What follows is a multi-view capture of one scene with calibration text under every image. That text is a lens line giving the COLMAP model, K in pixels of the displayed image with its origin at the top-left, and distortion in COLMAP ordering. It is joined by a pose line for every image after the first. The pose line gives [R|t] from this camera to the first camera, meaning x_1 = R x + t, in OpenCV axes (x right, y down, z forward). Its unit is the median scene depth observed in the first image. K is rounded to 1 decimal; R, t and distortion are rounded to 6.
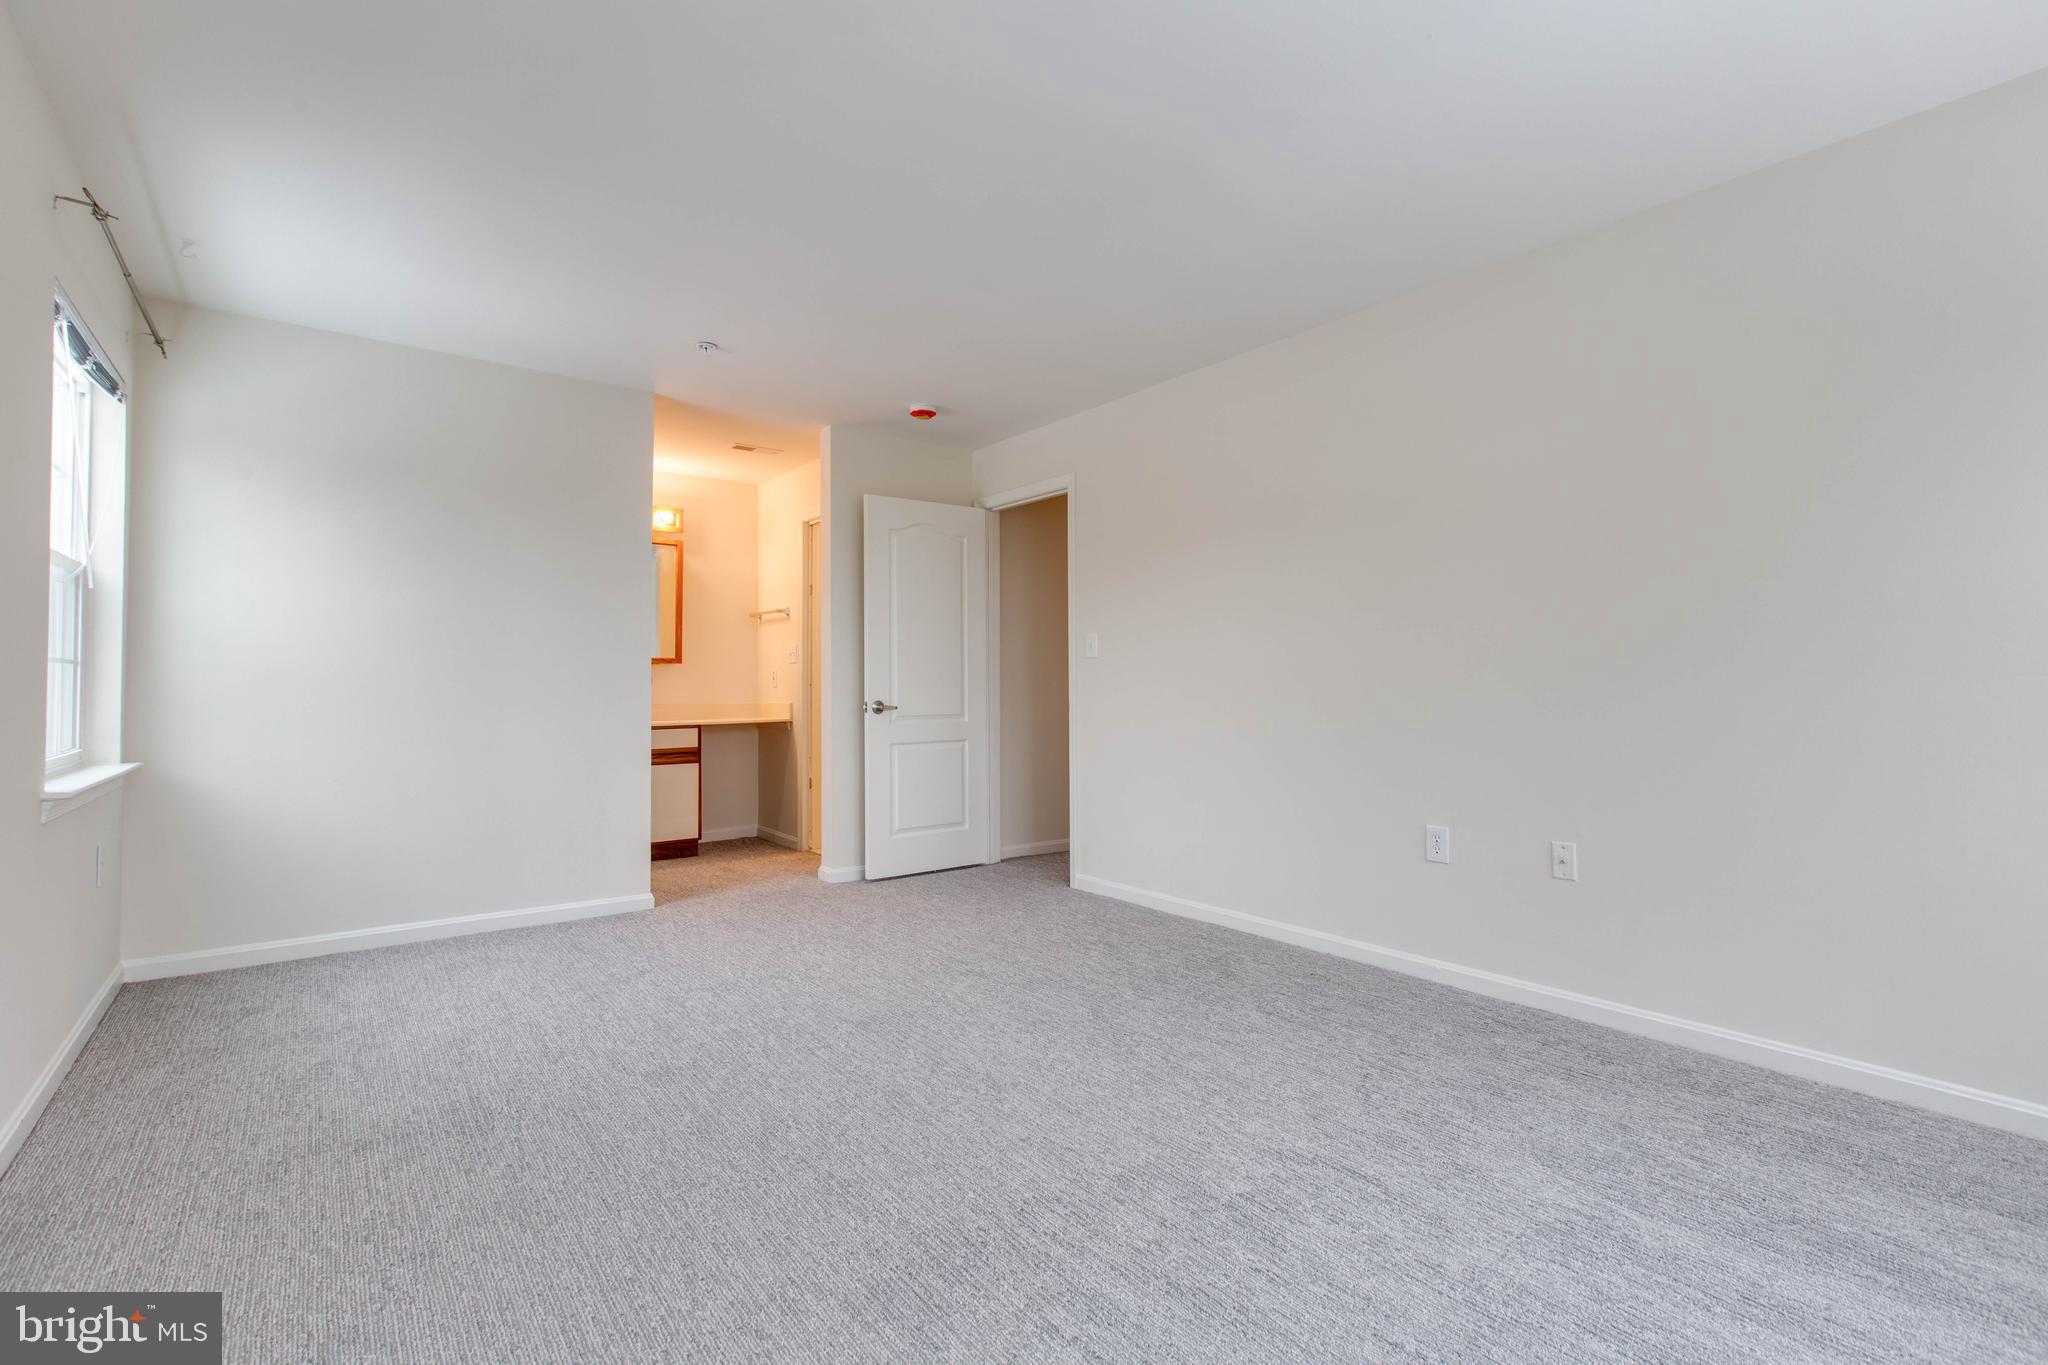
lens RADIAL K [[925.0, 0, 1041.2], [0, 925.0, 670.5], [0, 0, 1]] dist [0.005020, -0.000782]
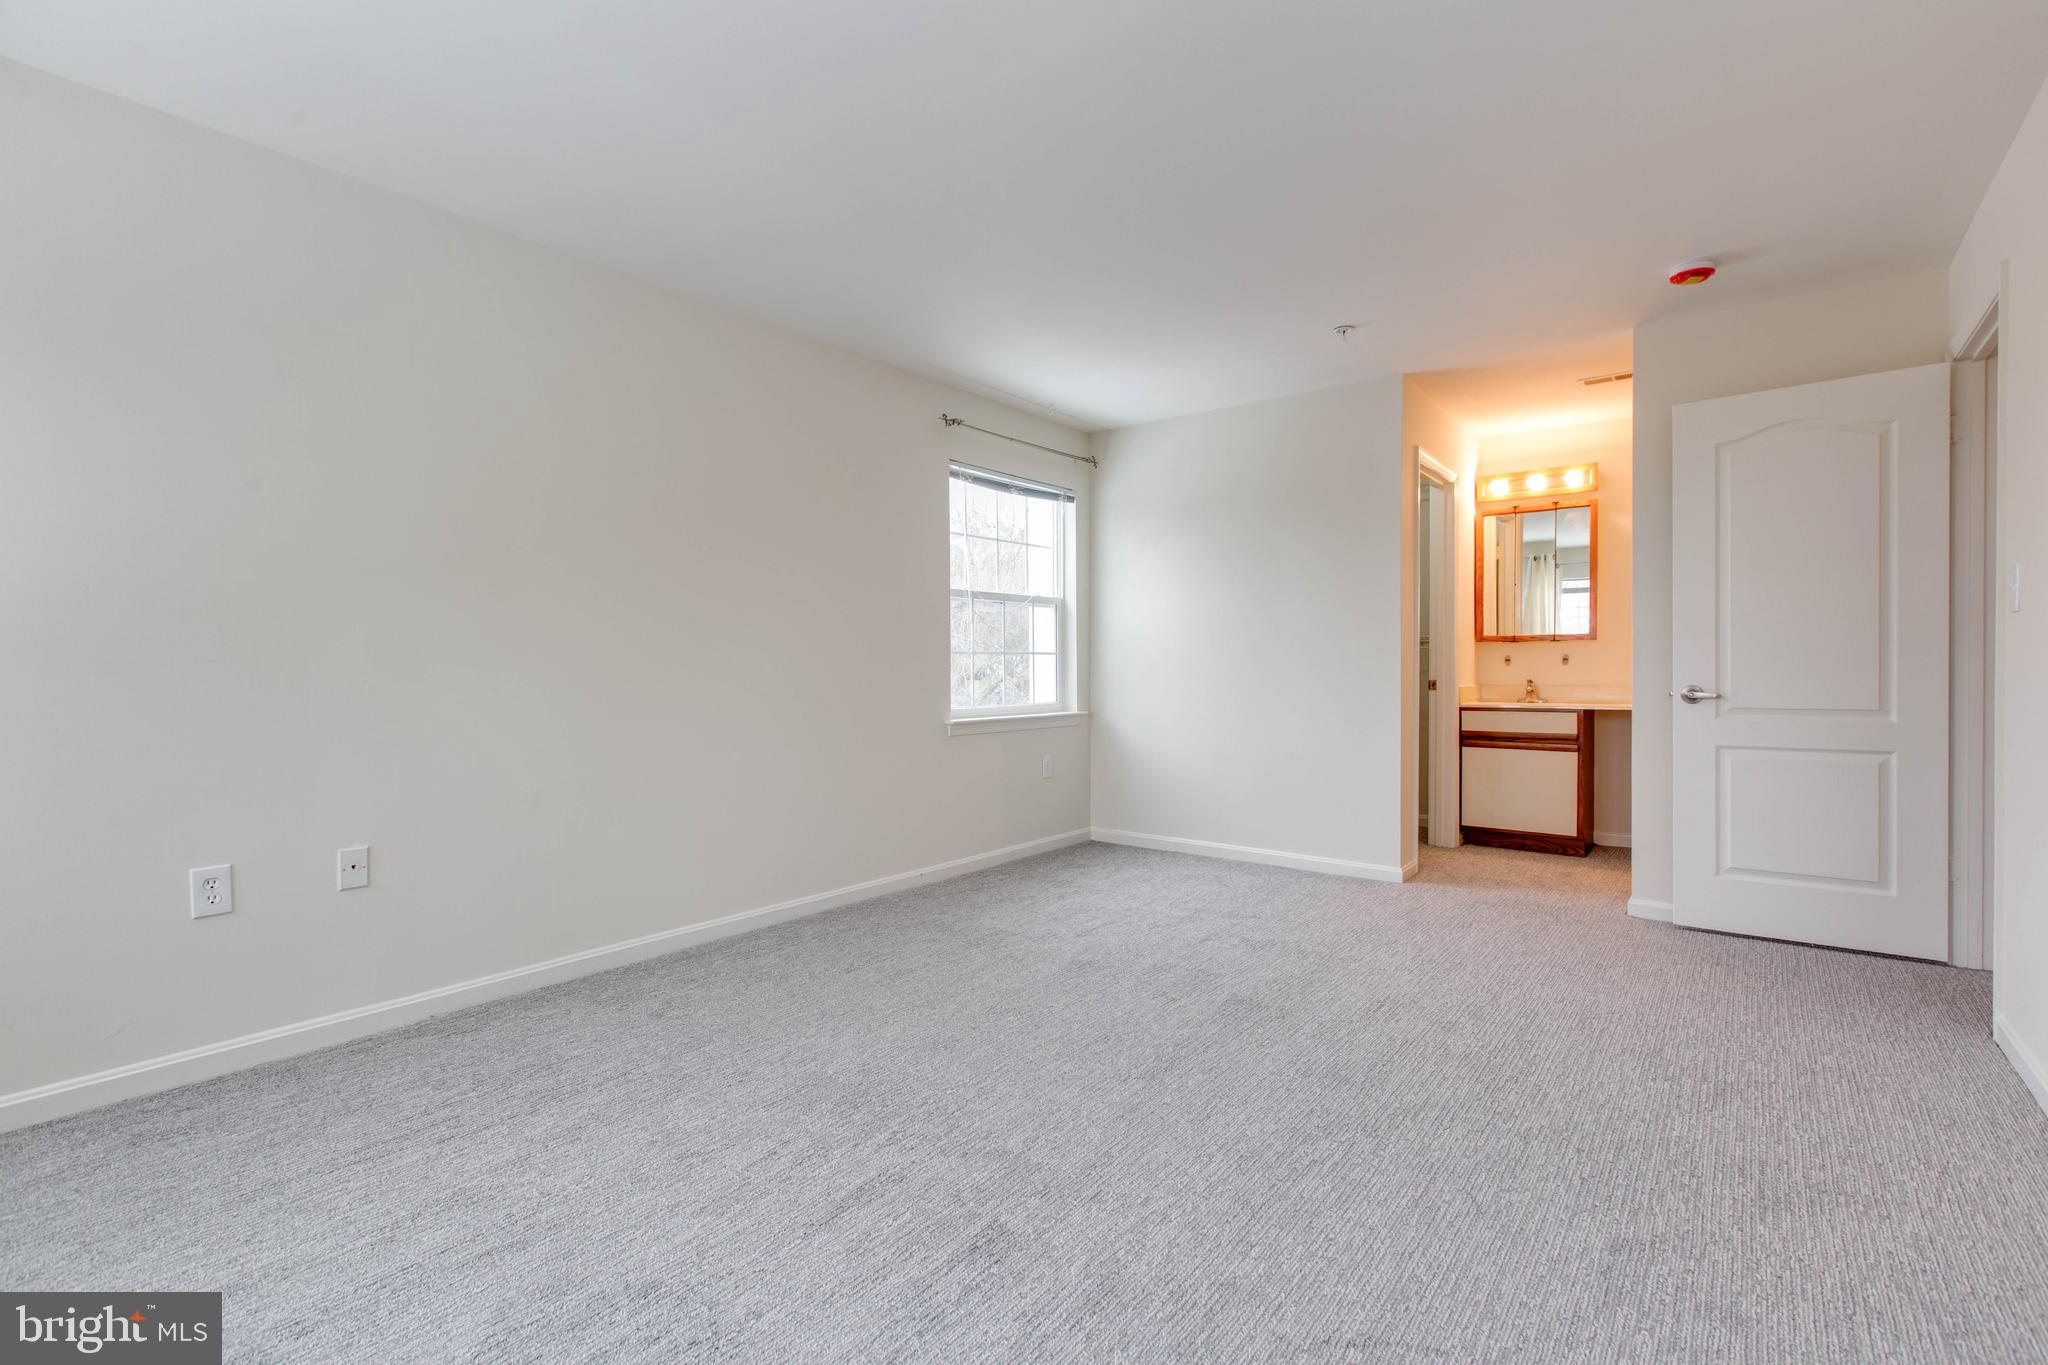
lens RADIAL K [[925.0, 0, 1009.9], [0, 925.0, 690.2], [0, 0, 1]] dist [0.005020, -0.000782]
pose [[0.222022, 0.024519, -0.974733, 0.420578], [0.020888, 0.999335, 0.029895, 0.003235], [0.974818, -0.026998, 0.221362, 0.313441]]
